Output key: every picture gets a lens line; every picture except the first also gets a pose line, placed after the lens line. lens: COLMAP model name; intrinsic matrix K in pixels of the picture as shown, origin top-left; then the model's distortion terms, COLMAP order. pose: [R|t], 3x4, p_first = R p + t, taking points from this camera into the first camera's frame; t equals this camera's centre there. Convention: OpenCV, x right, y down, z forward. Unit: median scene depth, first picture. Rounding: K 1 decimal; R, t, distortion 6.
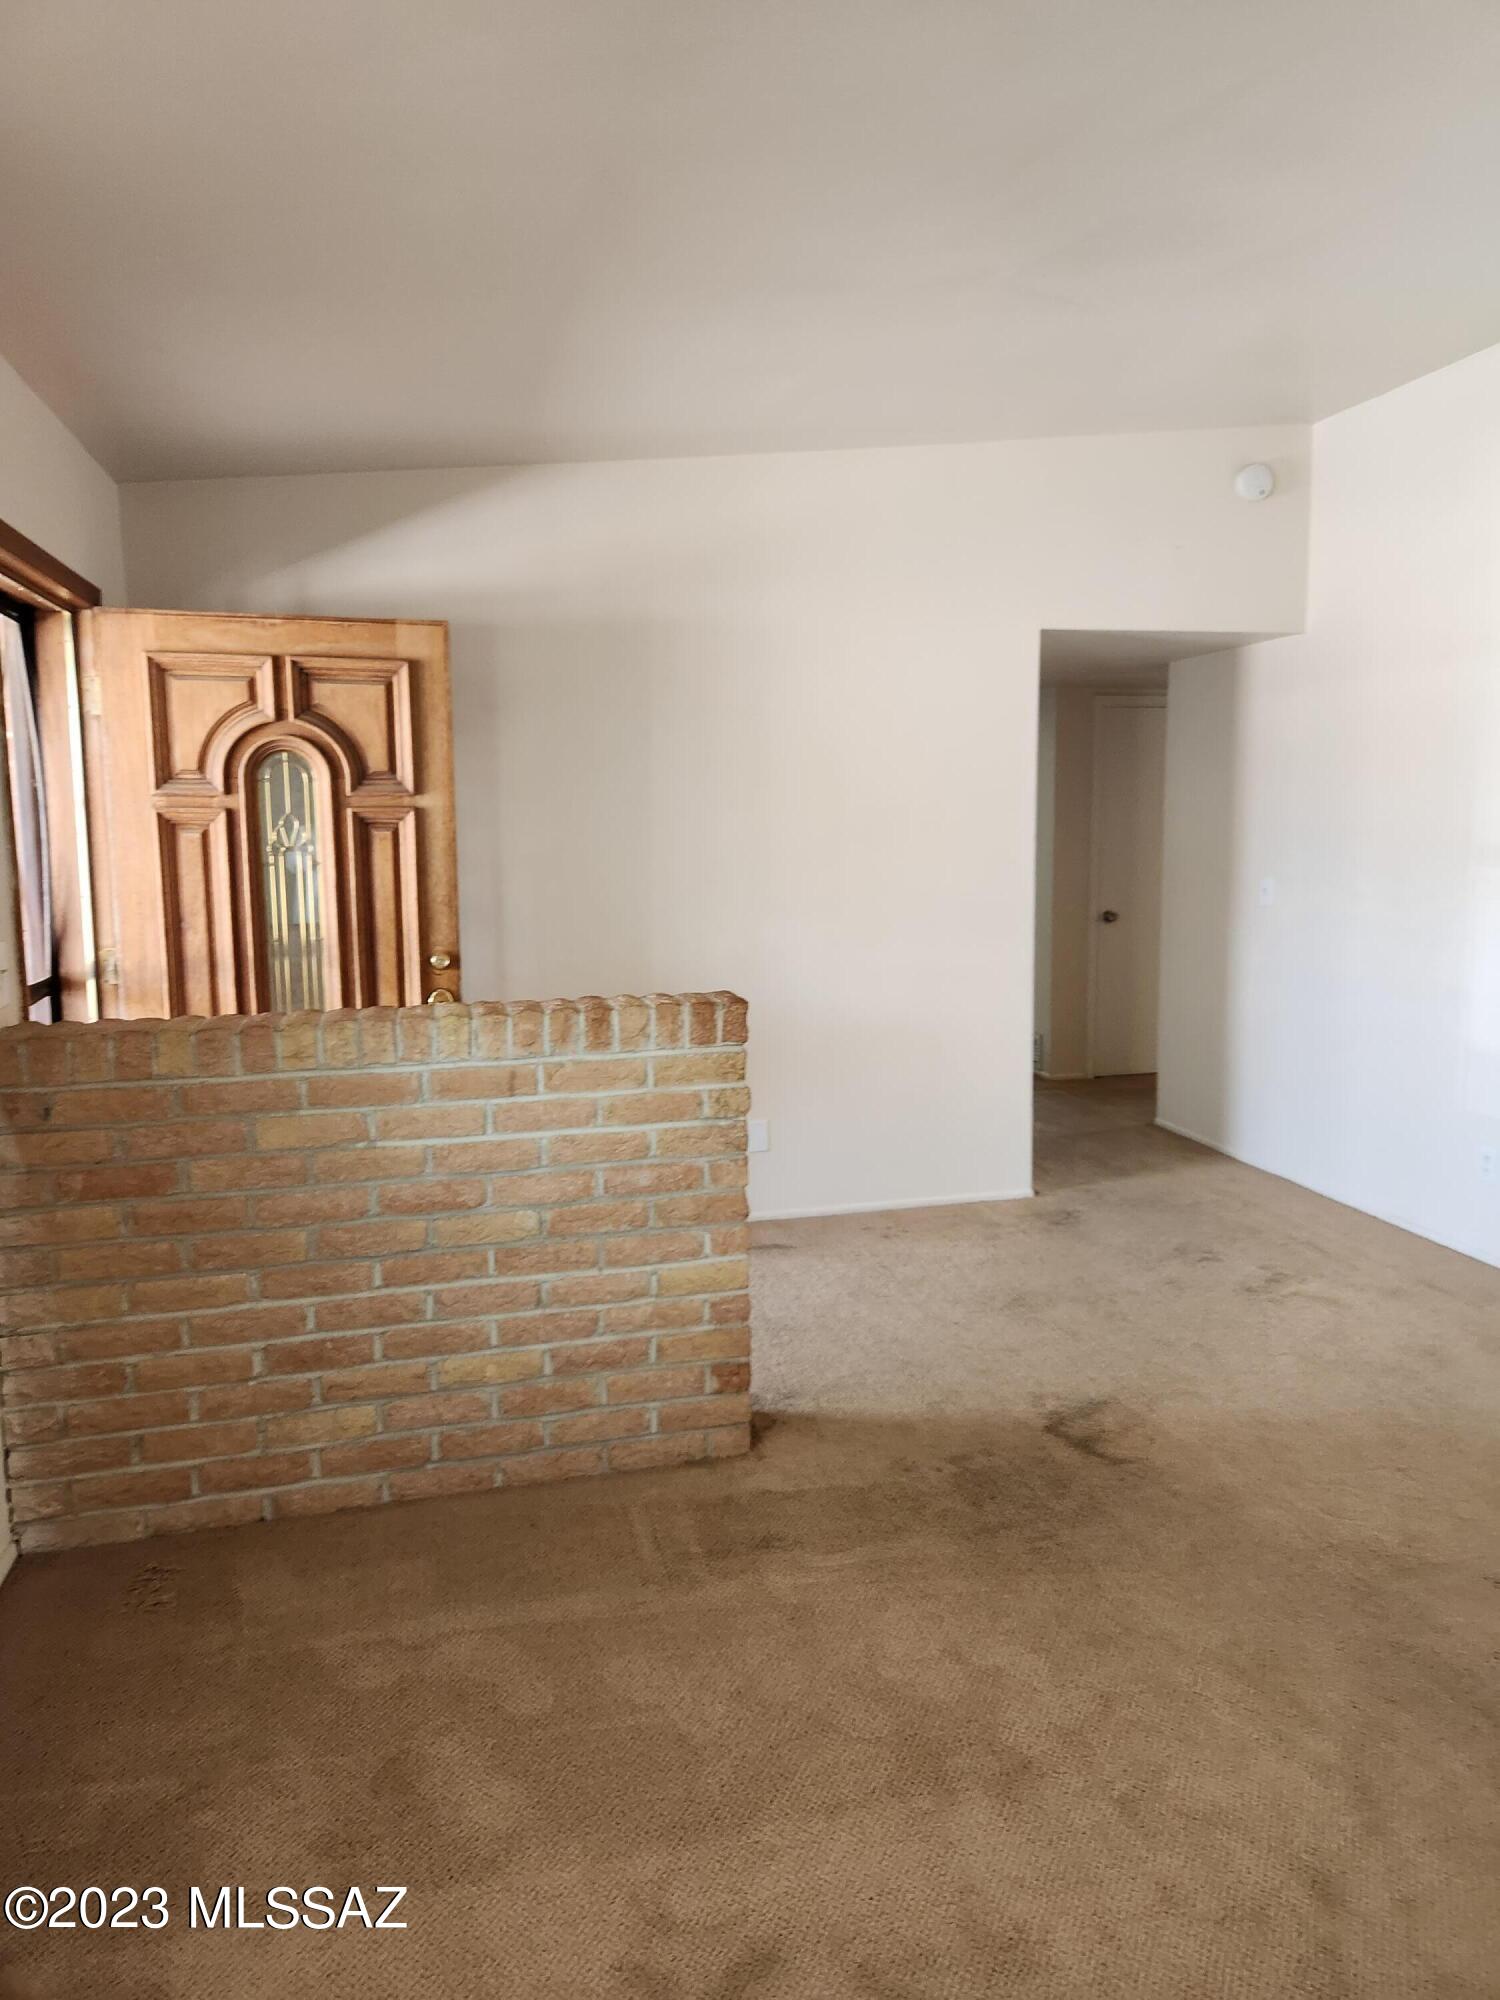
lens RADIAL K [[1336.8, 0, 787.1], [0, 1336.8, 973.2], [0, 0, 1]] dist [0.065137, -0.048620]
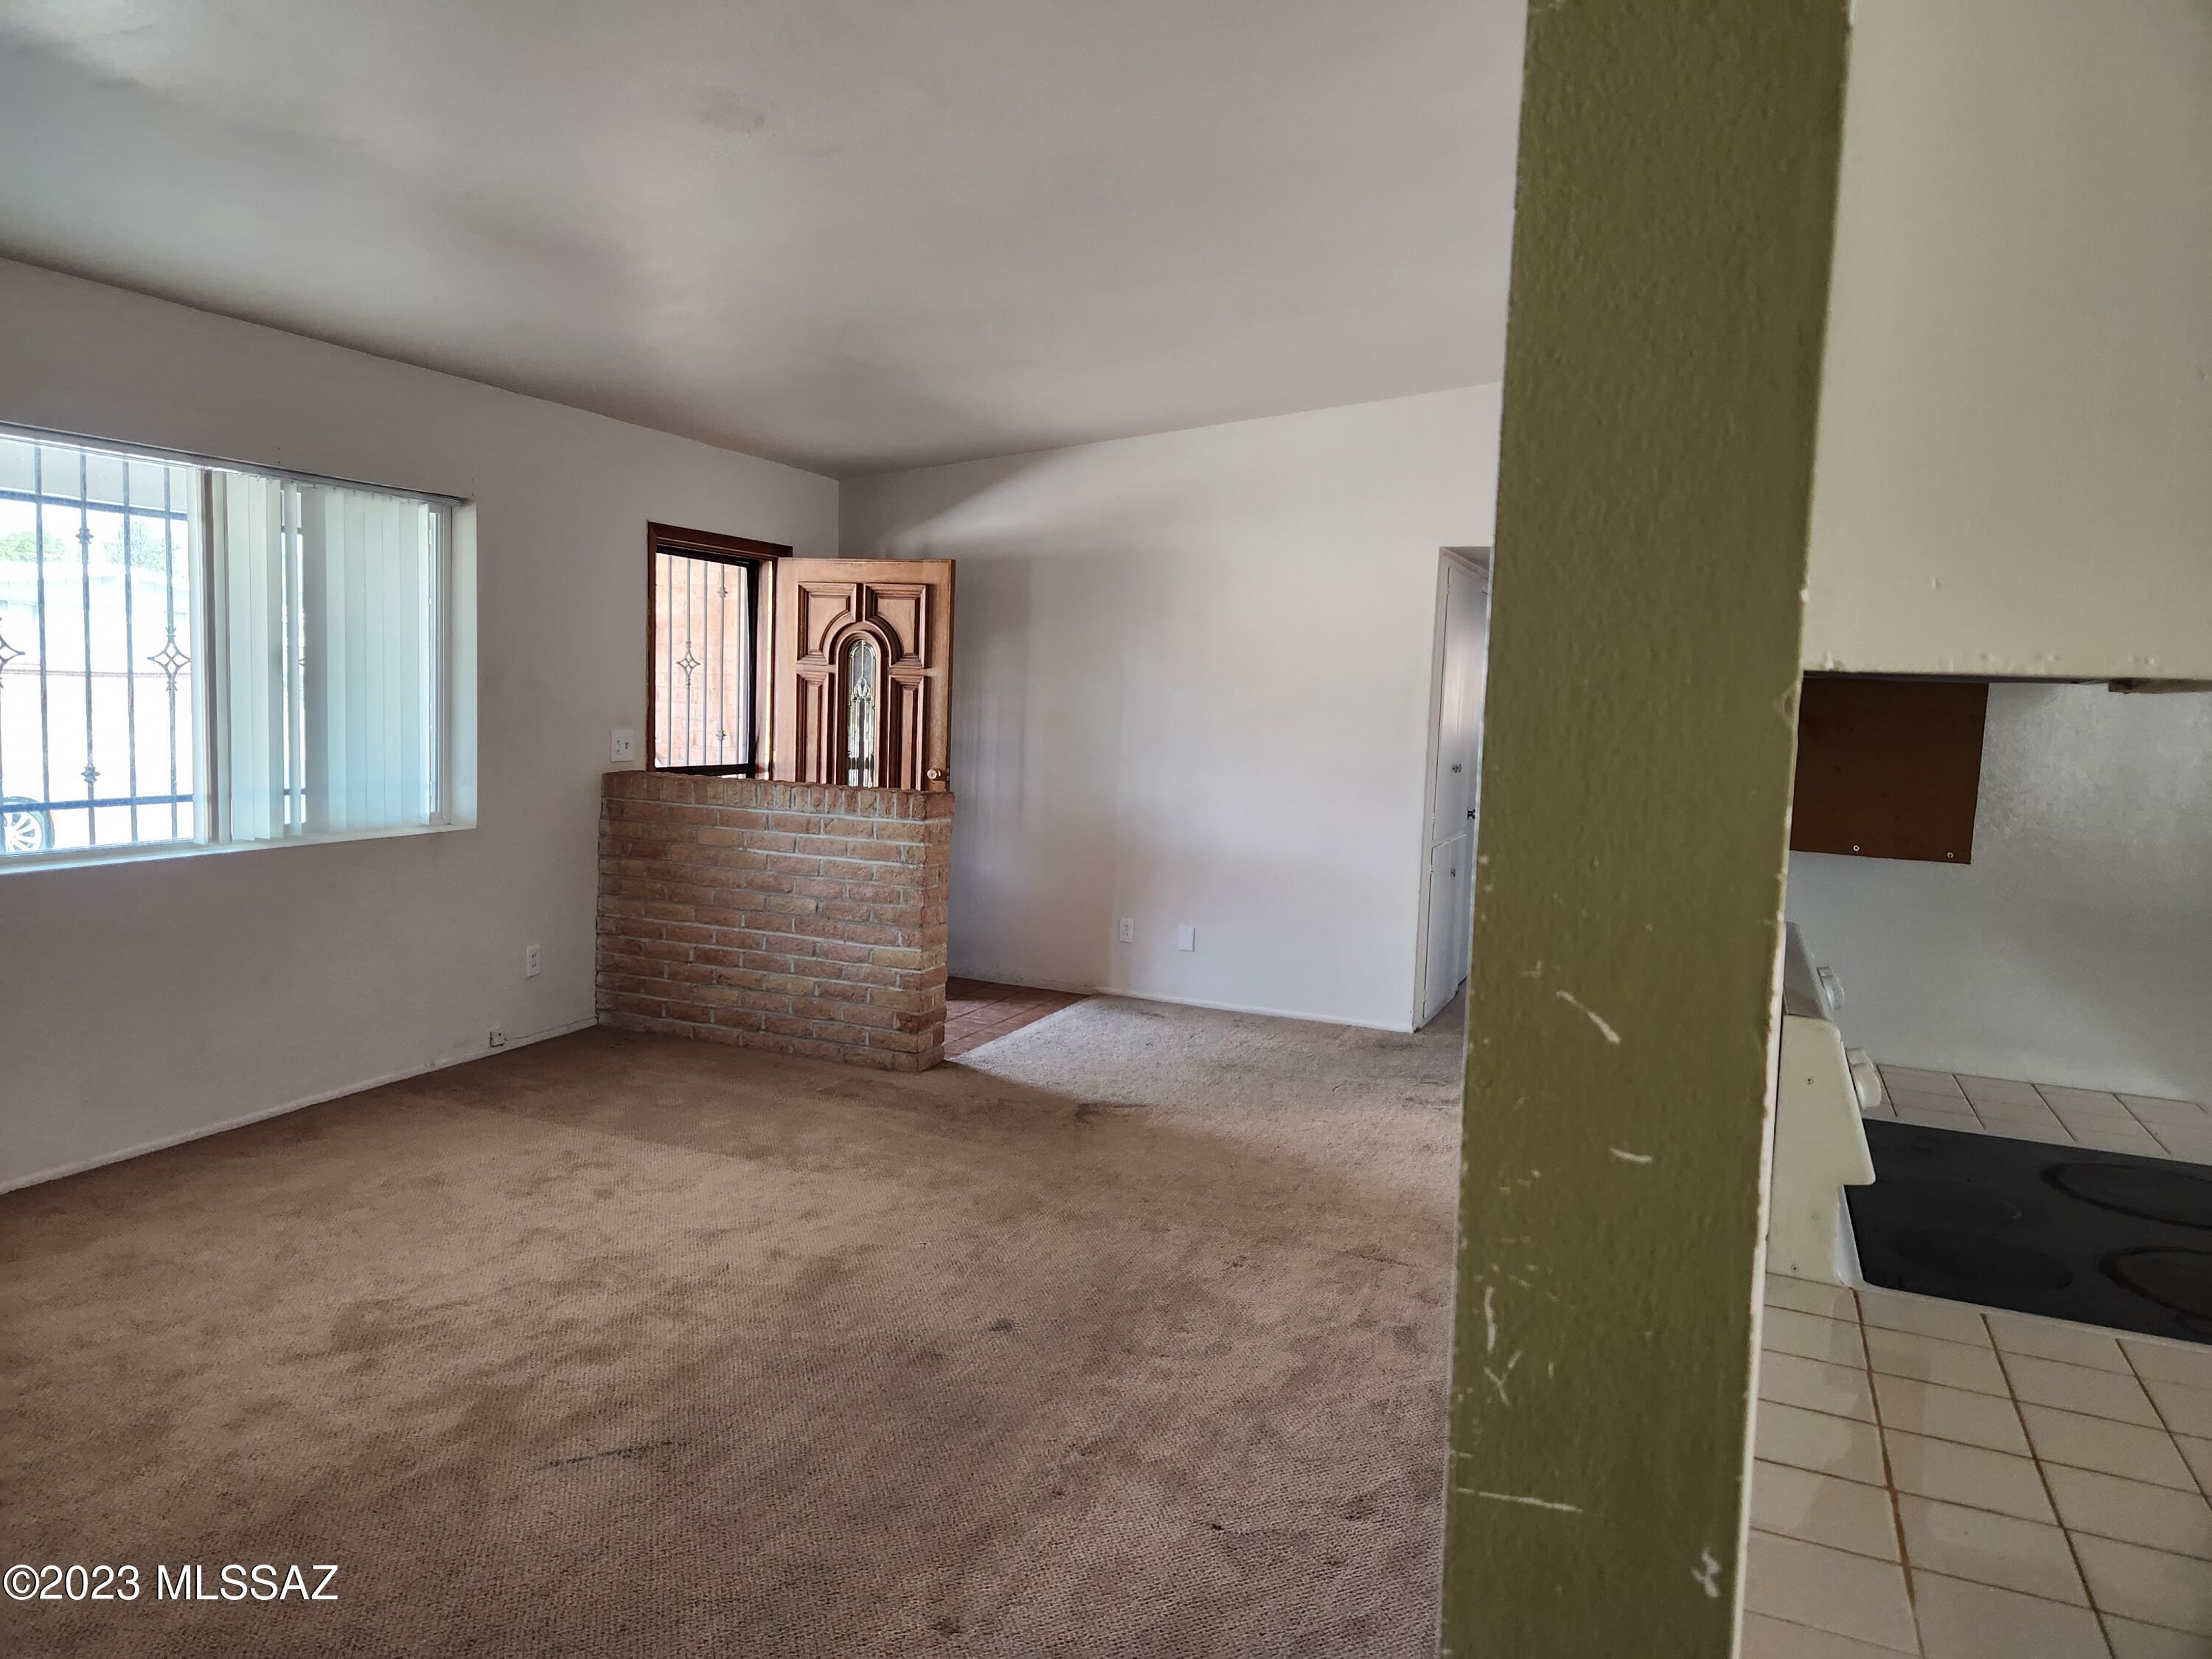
lens RADIAL K [[1478.5, 0, 1104.4], [0, 1478.5, 815.5], [0, 0, 1]] dist [0.065137, -0.048620]
pose [[0.792433, 0.091571, -0.603047, 1.265154], [-0.117296, 0.993091, -0.003335, 0.027160], [0.598575, 0.073377, 0.797699, -0.334168]]
